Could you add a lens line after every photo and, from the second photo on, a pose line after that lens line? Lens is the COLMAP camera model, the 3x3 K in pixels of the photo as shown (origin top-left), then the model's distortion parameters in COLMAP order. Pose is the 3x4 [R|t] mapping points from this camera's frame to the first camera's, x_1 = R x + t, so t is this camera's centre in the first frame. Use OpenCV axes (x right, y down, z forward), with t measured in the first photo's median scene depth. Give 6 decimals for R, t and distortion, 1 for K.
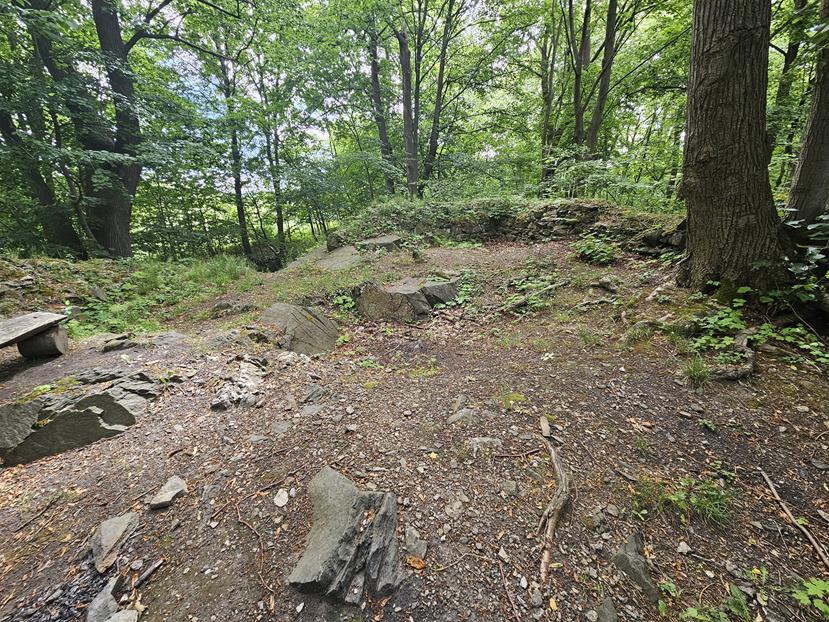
lens RADIAL K [[344.6, 0, 412.3], [0, 344.6, 310.5], [0, 0, 1]] dist [0.001202, 0.000439]
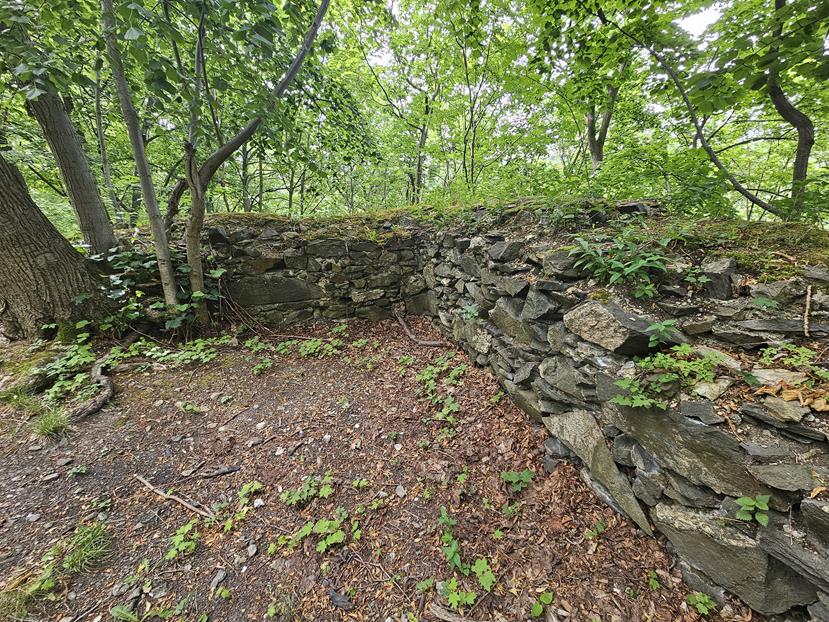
lens RADIAL K [[344.6, 0, 412.3], [0, 344.6, 310.5], [0, 0, 1]] dist [0.001202, 0.000439]
pose [[0.113275, -0.254204, 0.960494, 0.124737], [0.347543, 0.915783, 0.201384, 0.042782], [-0.930797, 0.311001, 0.192082, -0.131001]]
